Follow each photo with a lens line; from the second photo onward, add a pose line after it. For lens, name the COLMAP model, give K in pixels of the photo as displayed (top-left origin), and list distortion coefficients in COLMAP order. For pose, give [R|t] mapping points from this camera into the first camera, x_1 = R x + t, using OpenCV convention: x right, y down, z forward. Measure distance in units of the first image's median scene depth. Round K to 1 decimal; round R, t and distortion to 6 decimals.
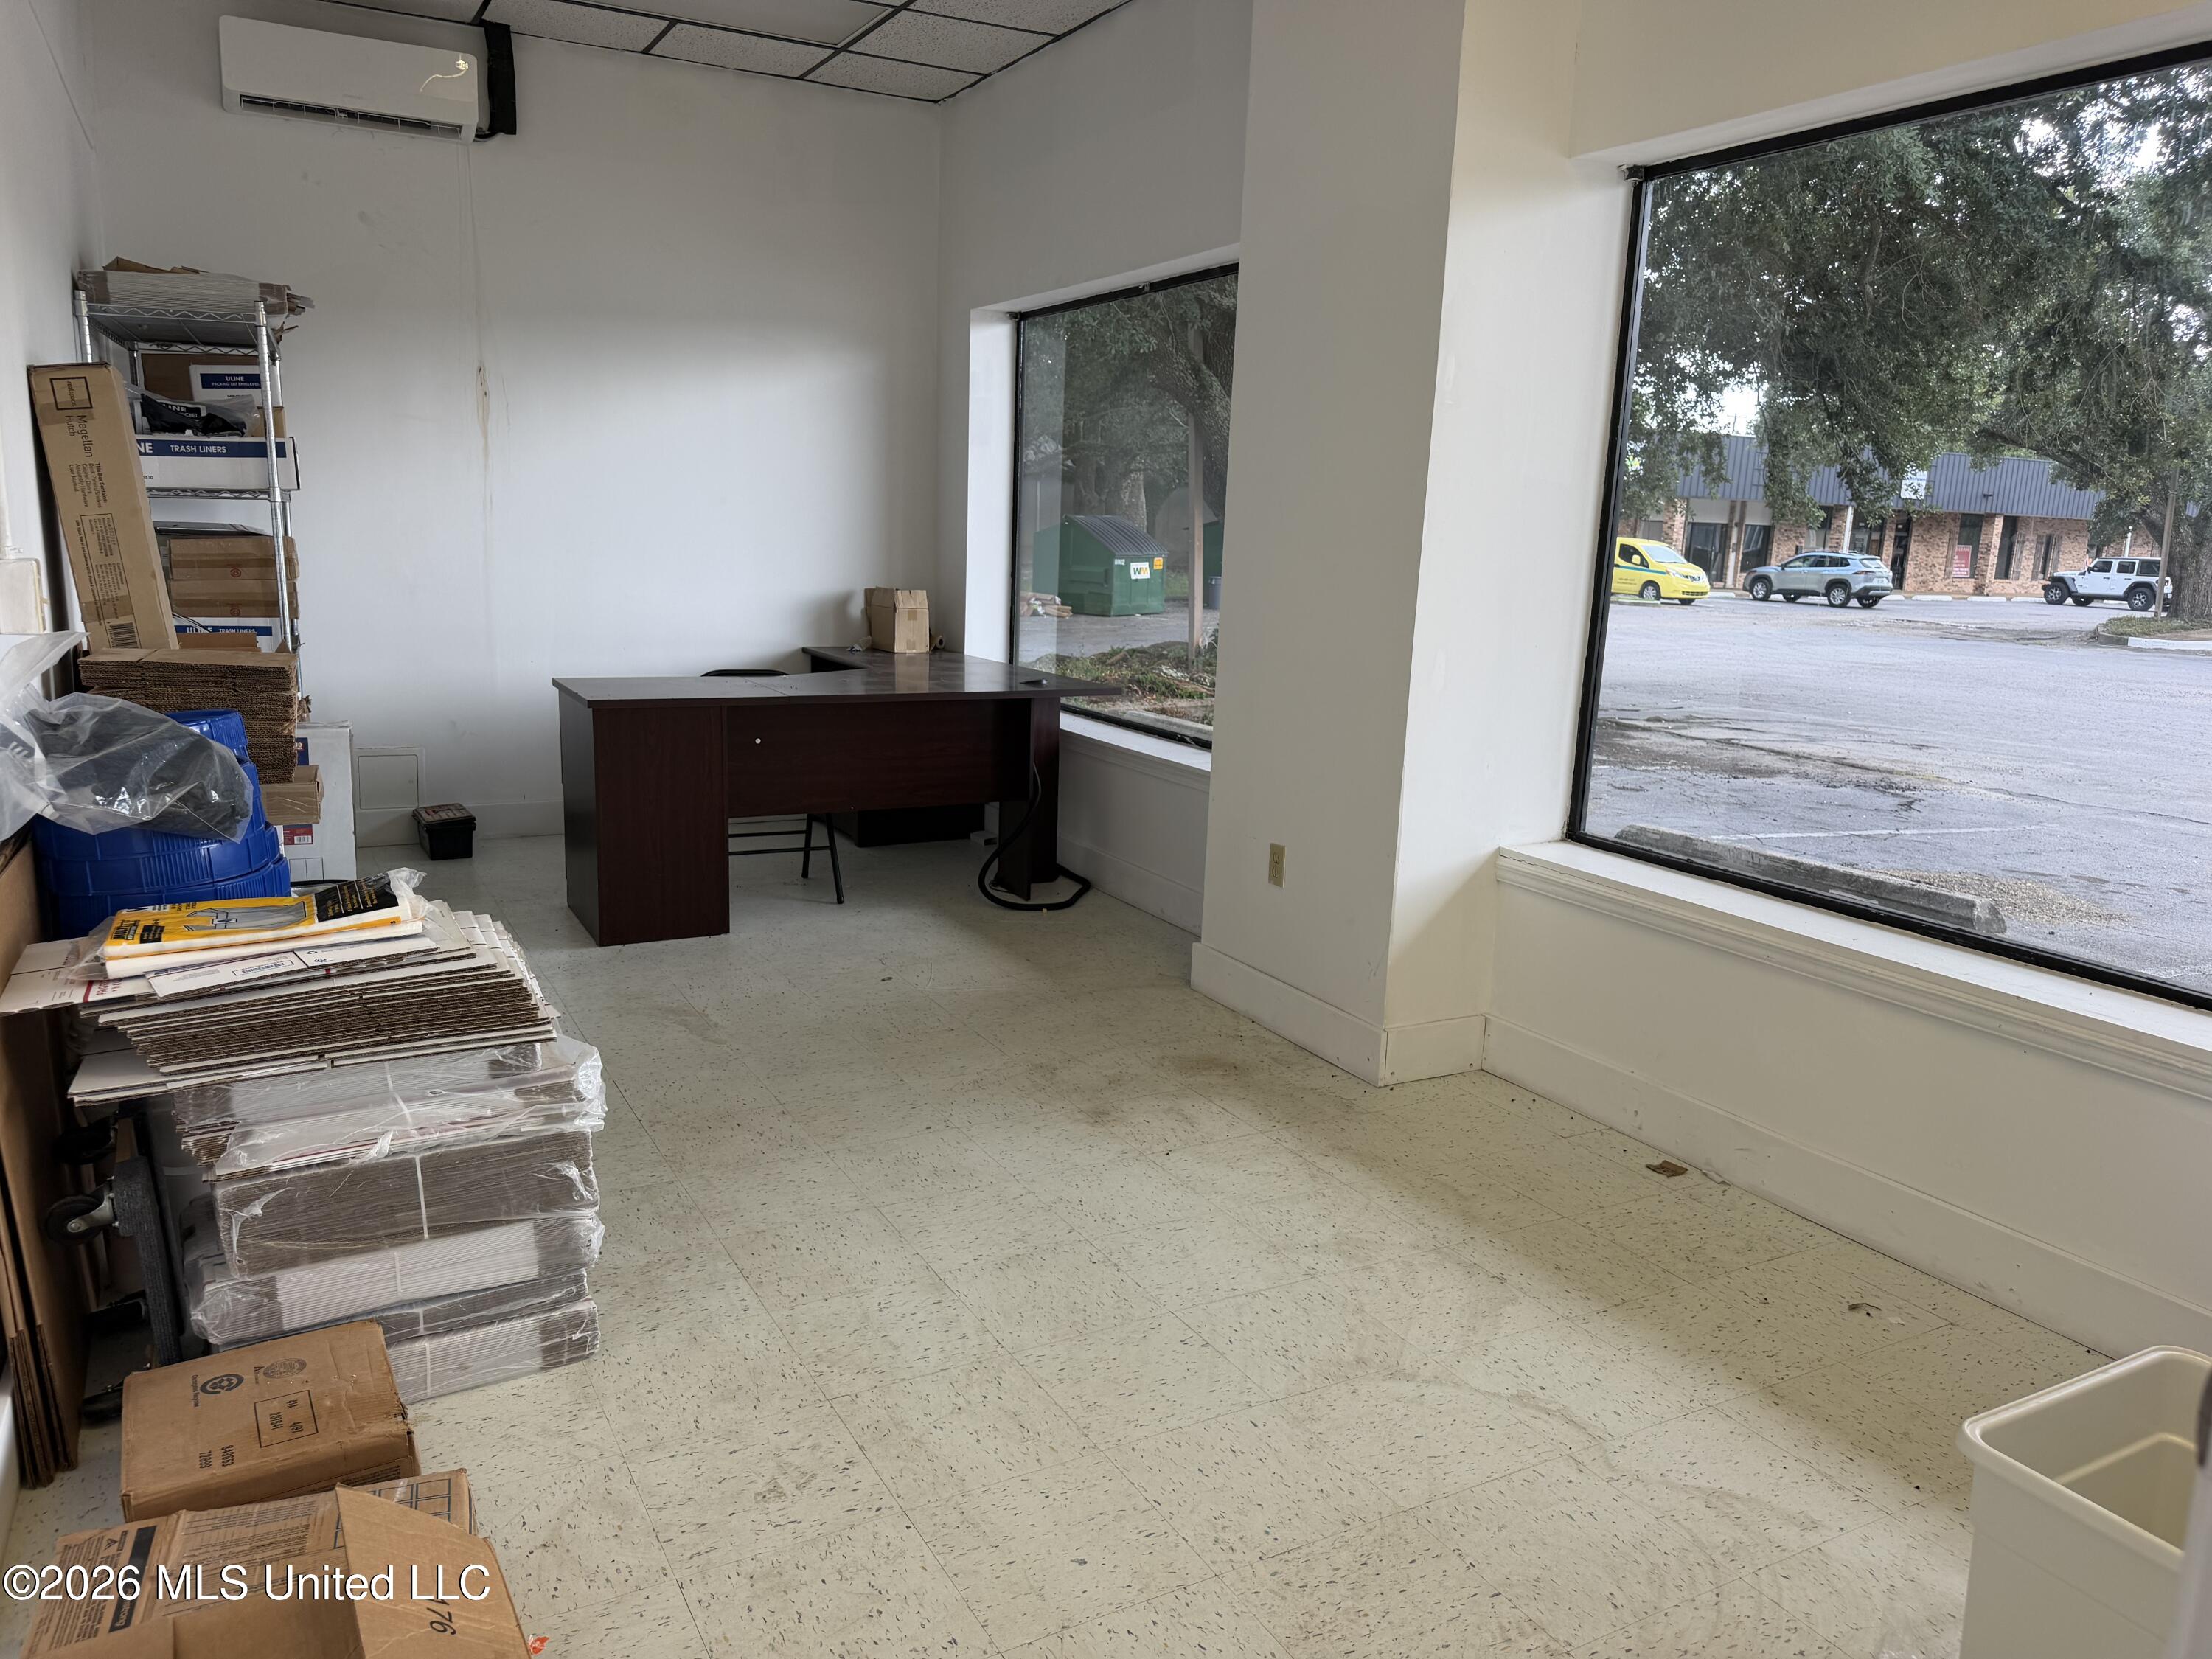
lens RADIAL K [[1561.0, 0, 1105.2], [0, 1561.0, 834.8], [0, 0, 1]] dist [0.001602, 0.000263]
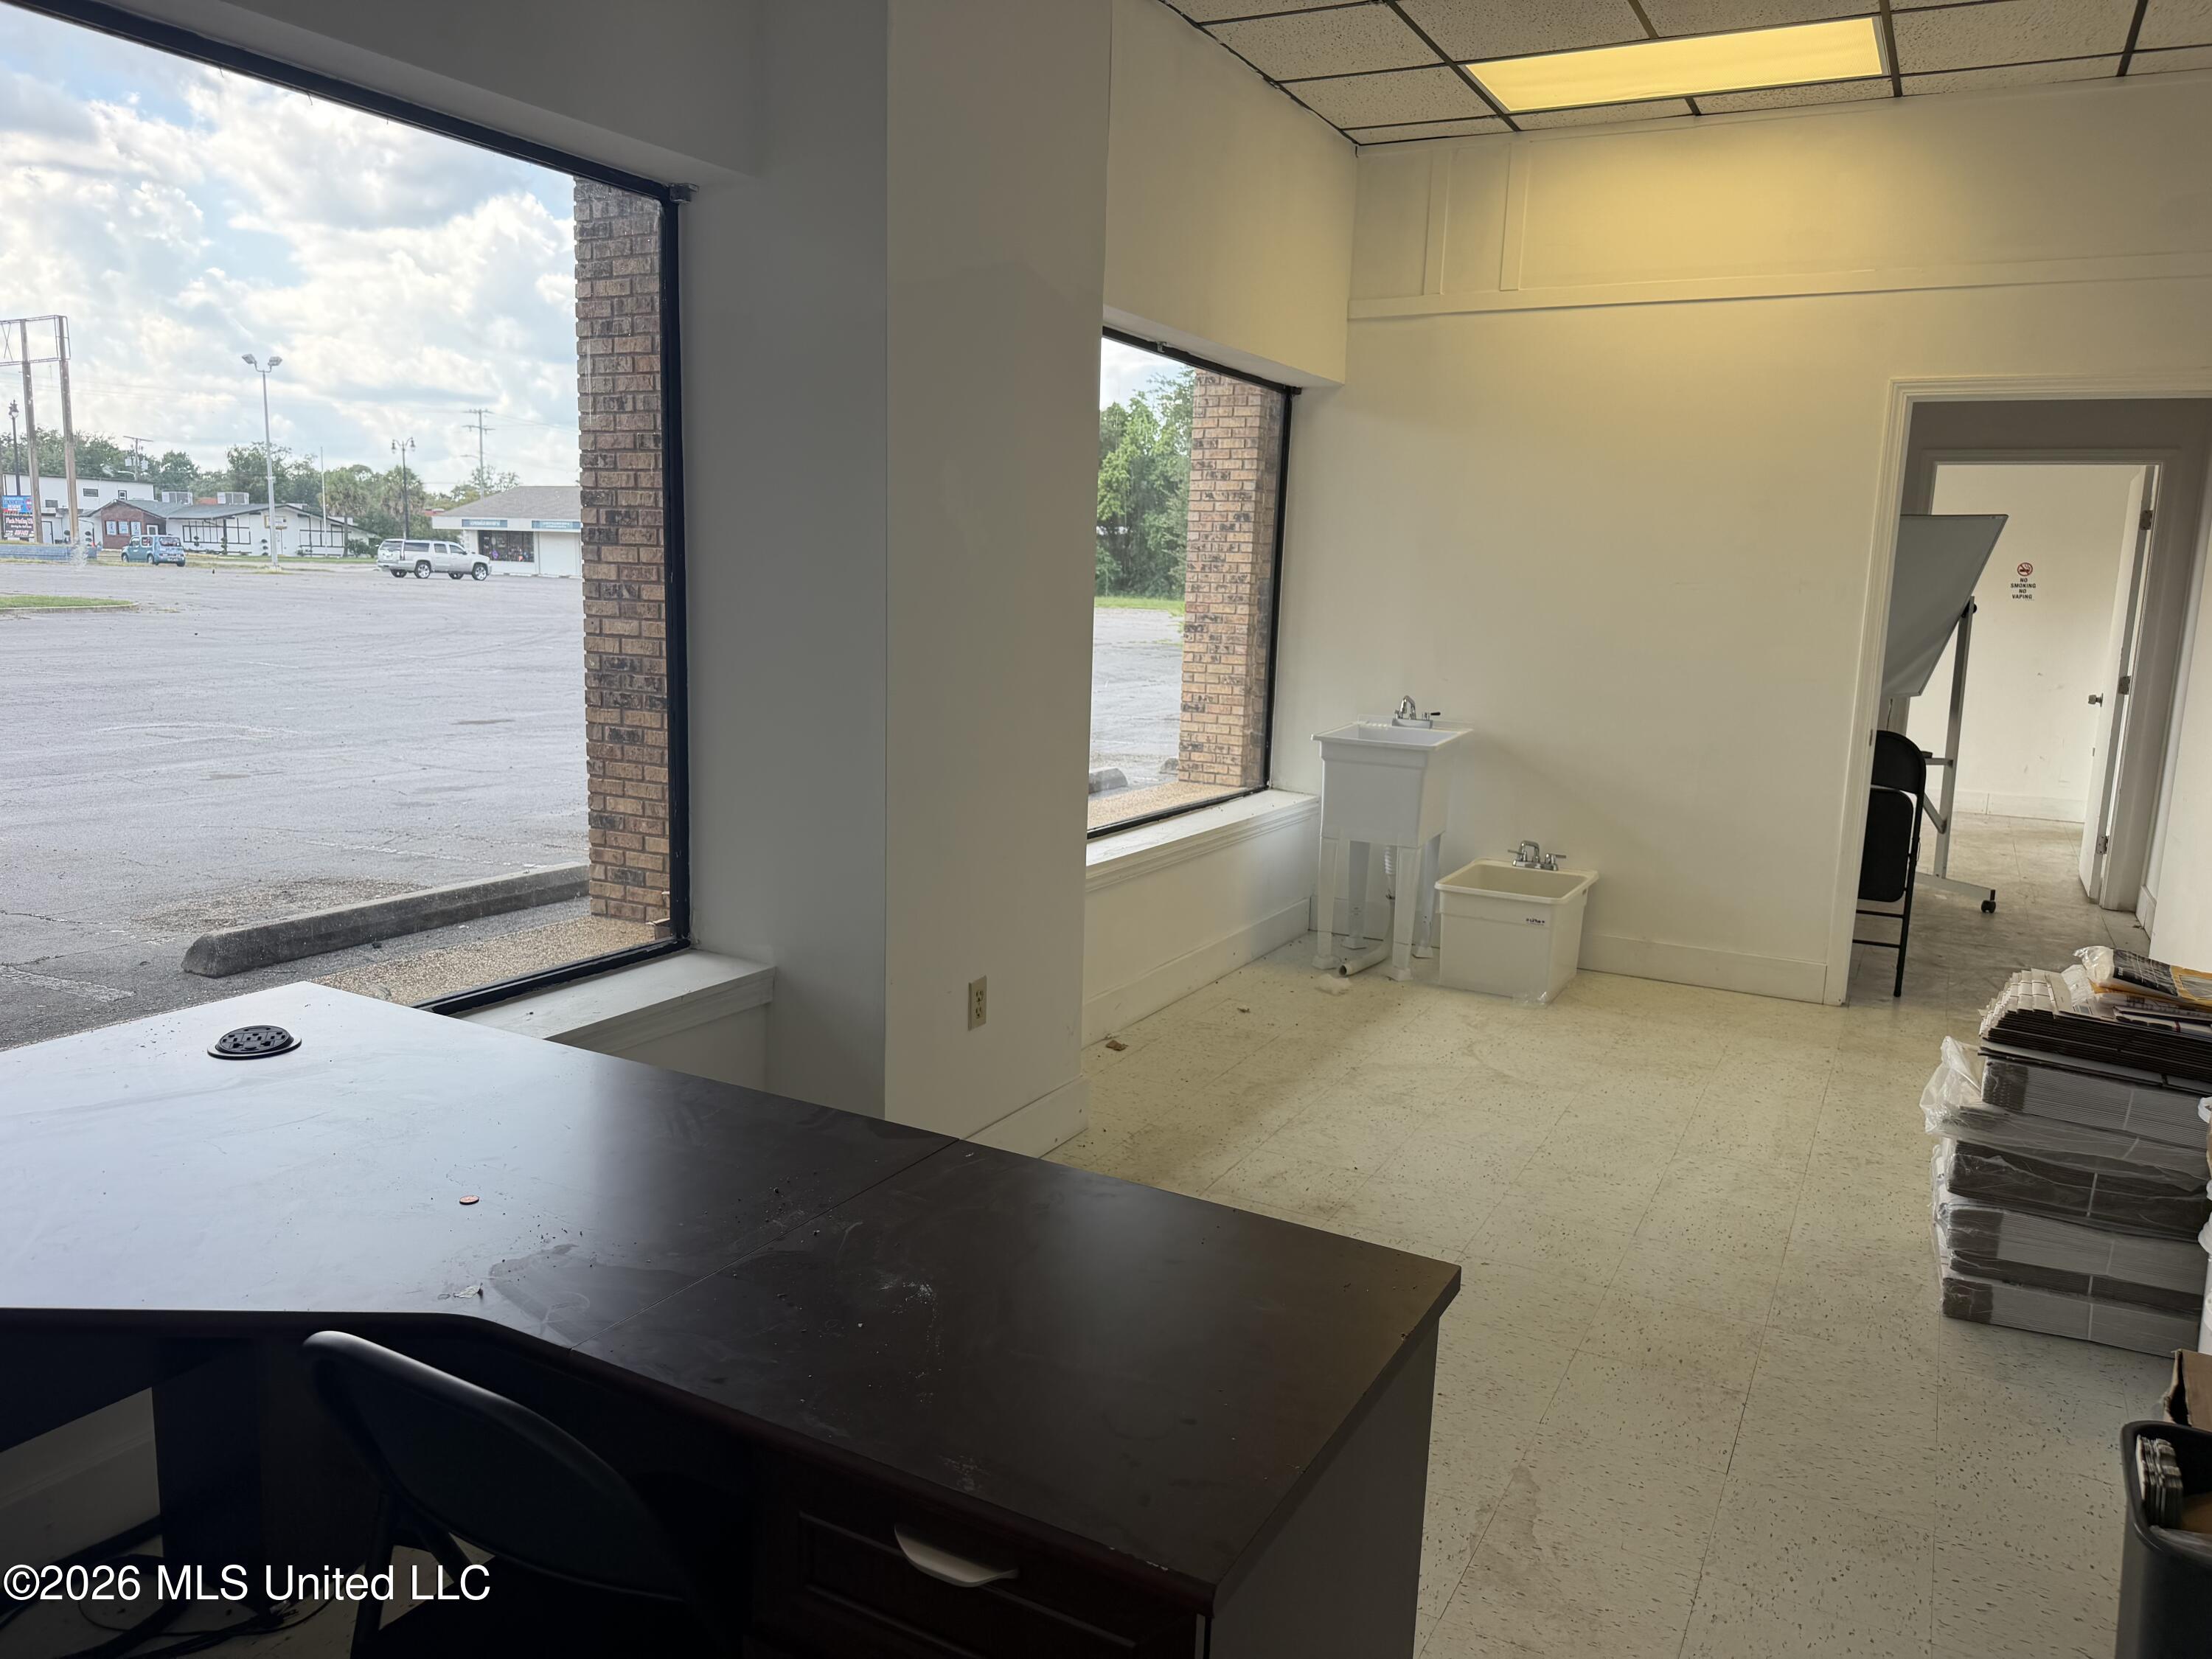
lens RADIAL K [[1561.0, 0, 1106.7], [0, 1561.0, 826.8], [0, 0, 1]] dist [0.001602, 0.000263]
pose [[-0.541736, -0.199627, 0.816499, -0.850896], [0.104888, 0.947741, 0.301307, -0.451849], [-0.833979, 0.248869, -0.492487, 1.892400]]
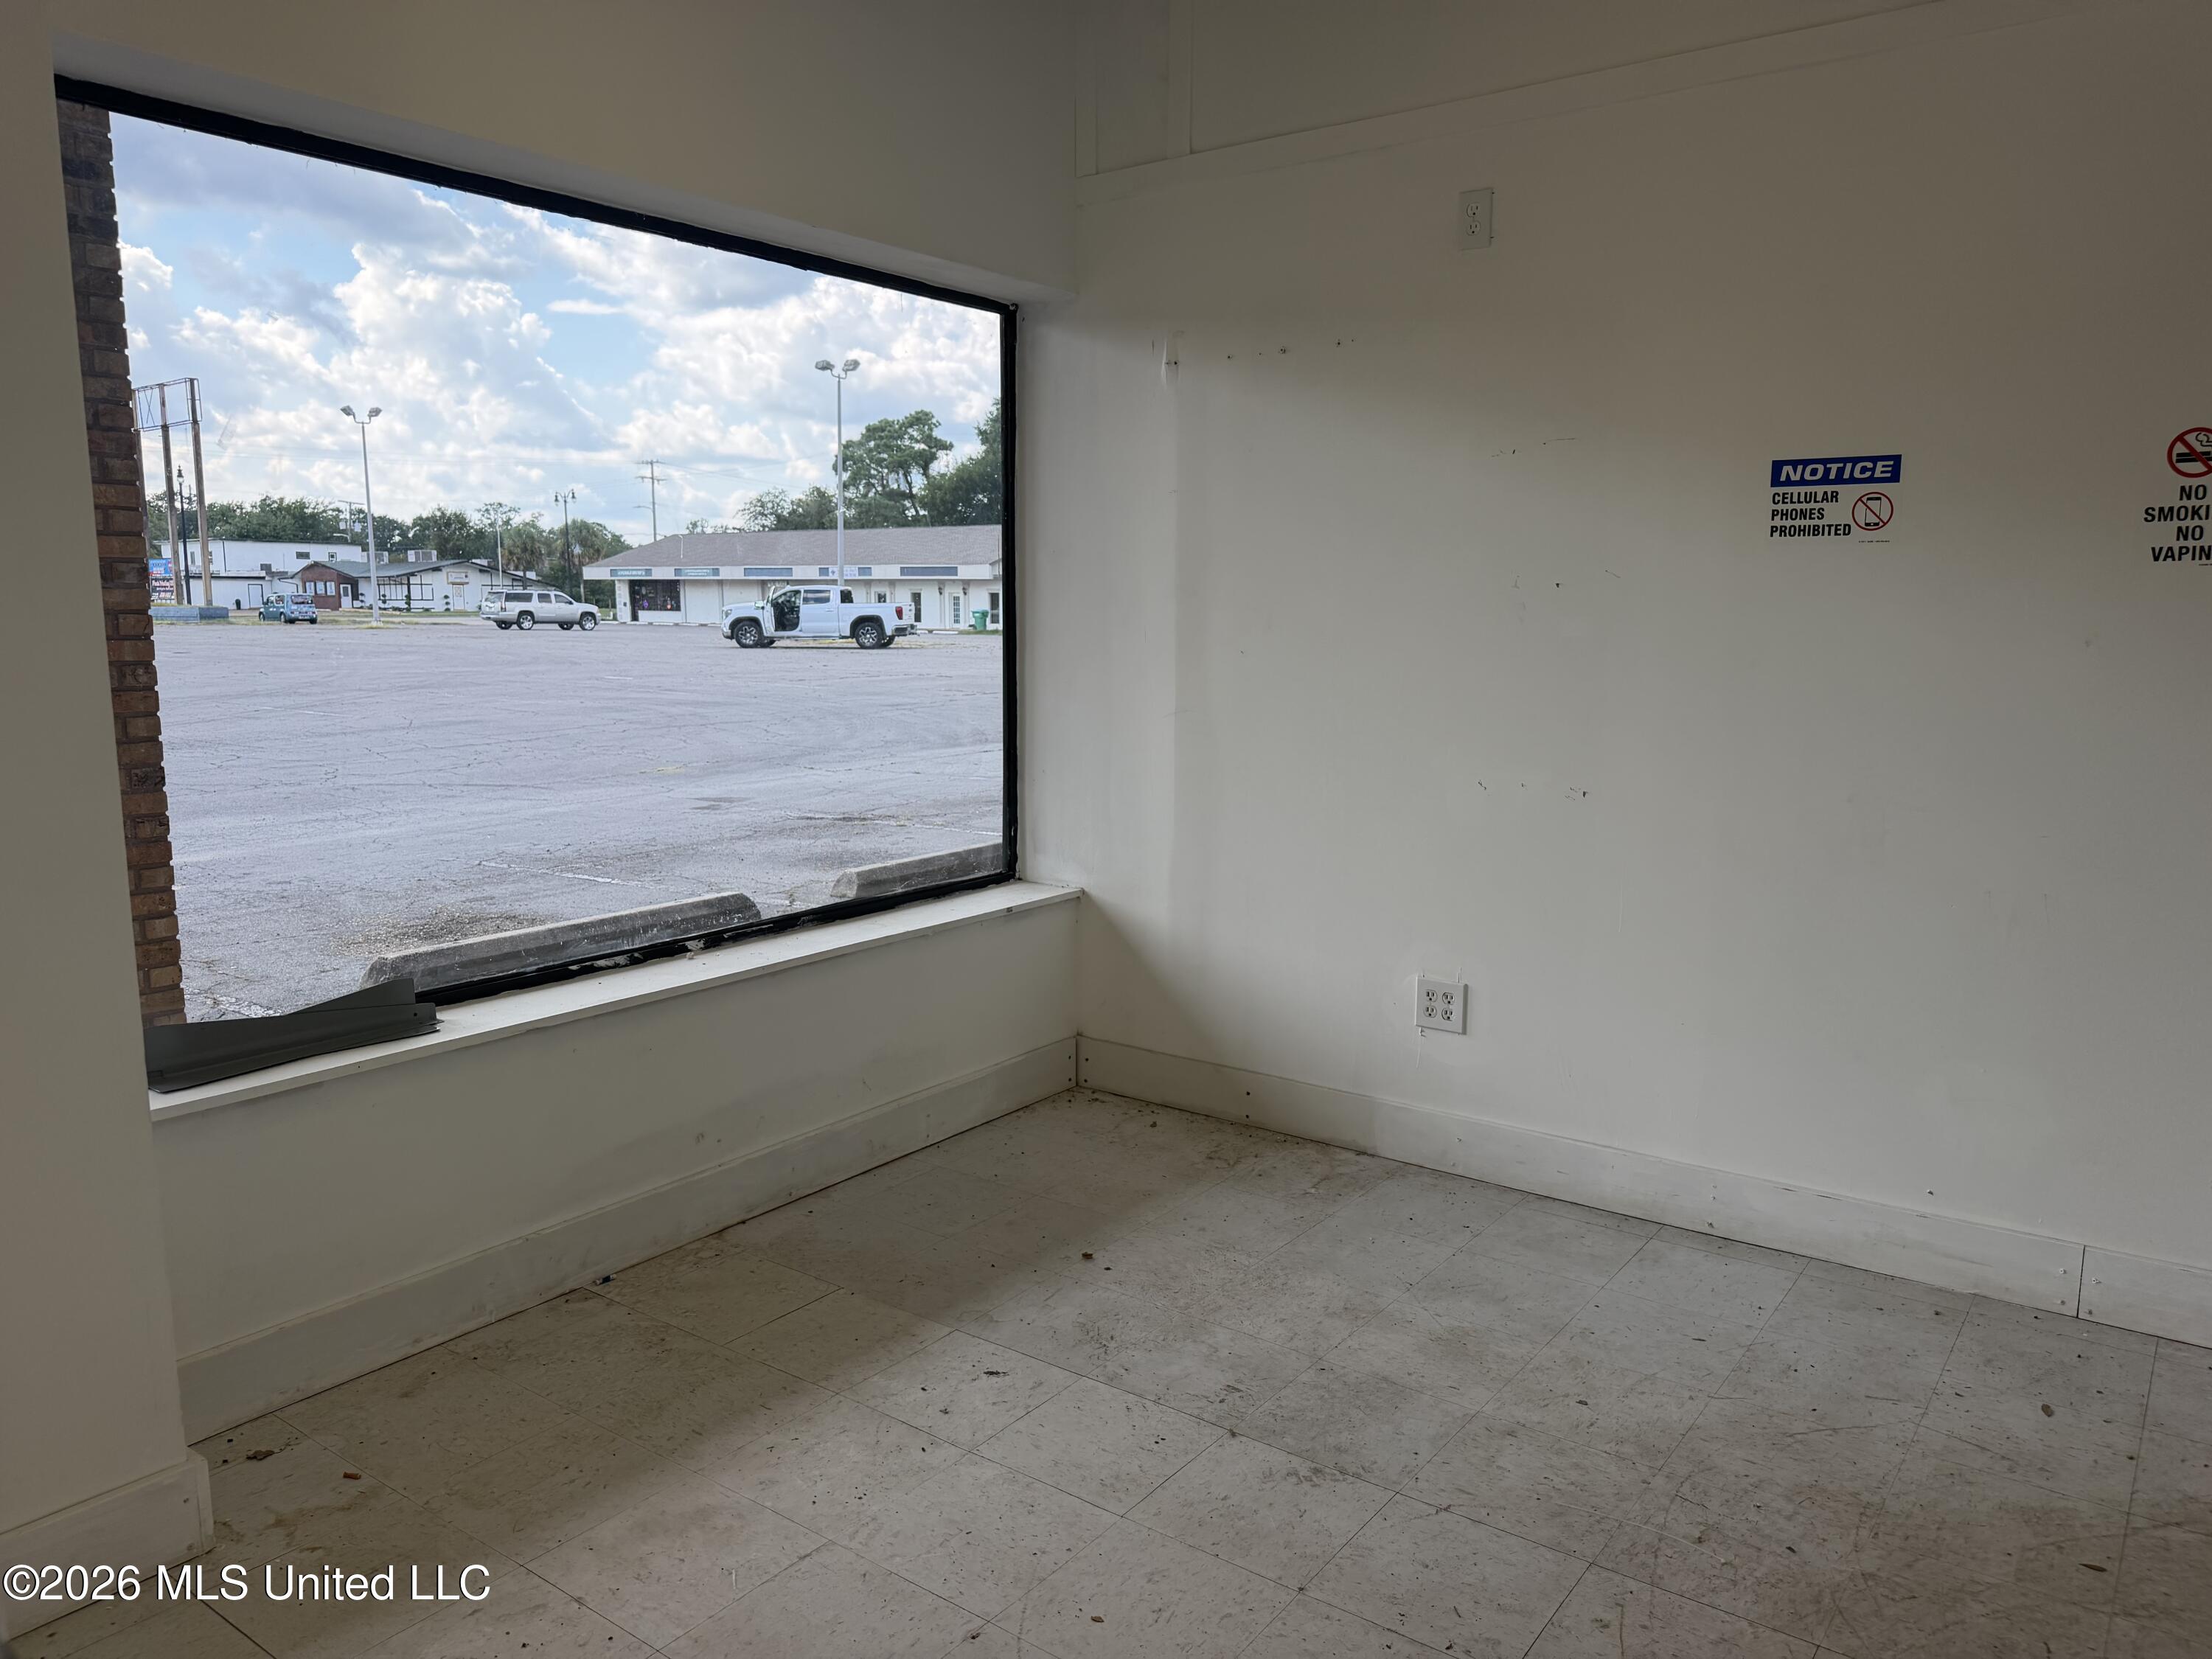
lens RADIAL K [[1561.0, 0, 1105.5], [0, 1561.0, 830.5], [0, 0, 1]] dist [0.001602, 0.000263]
pose [[-0.398215, -0.180624, 0.899333, -0.463214], [0.151576, 0.953986, 0.258717, -0.241883], [-0.904682, 0.239342, -0.352513, 0.966938]]
